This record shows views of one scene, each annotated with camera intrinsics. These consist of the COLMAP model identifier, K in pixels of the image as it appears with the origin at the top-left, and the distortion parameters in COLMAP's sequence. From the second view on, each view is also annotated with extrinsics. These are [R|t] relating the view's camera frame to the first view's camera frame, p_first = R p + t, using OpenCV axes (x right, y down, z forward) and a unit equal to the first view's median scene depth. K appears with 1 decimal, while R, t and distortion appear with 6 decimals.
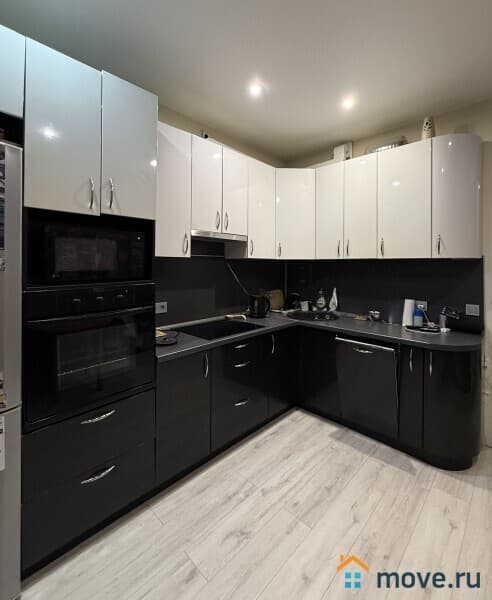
lens RADIAL K [[276.8, 0, 251.1], [0, 276.8, 264.6], [0, 0, 1]] dist [0.001341, -0.000171]
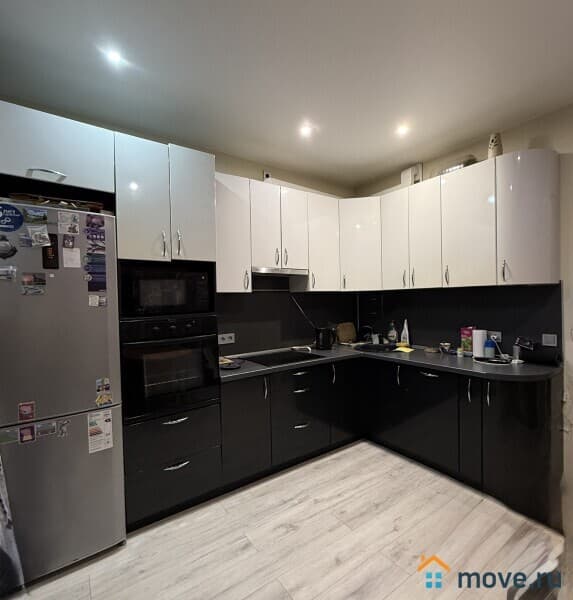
lens RADIAL K [[310.5, 0, 286.2], [0, 310.5, 306.0], [0, 0, 1]] dist [0.000509, 0.000154]
pose [[0.980958, -0.021438, -0.193034, 0.150505], [0.026200, 0.999411, 0.022152, 0.004653], [0.192446, -0.026788, 0.980942, -0.183613]]
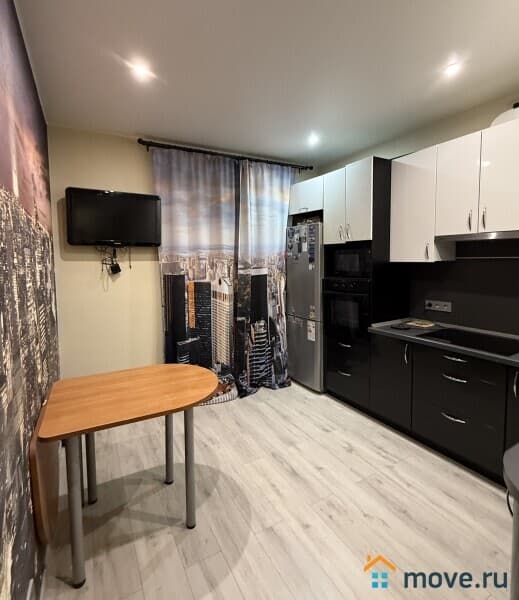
lens RADIAL K [[306.9, 0, 259.2], [0, 306.9, 279.5], [0, 0, 1]] dist [-0.000882, -0.000234]
pose [[-0.267388, 0.062999, -0.961527, 1.114442], [0.015303, 0.998012, 0.061134, -0.041064], [0.963467, 0.001632, -0.267820, 0.655816]]
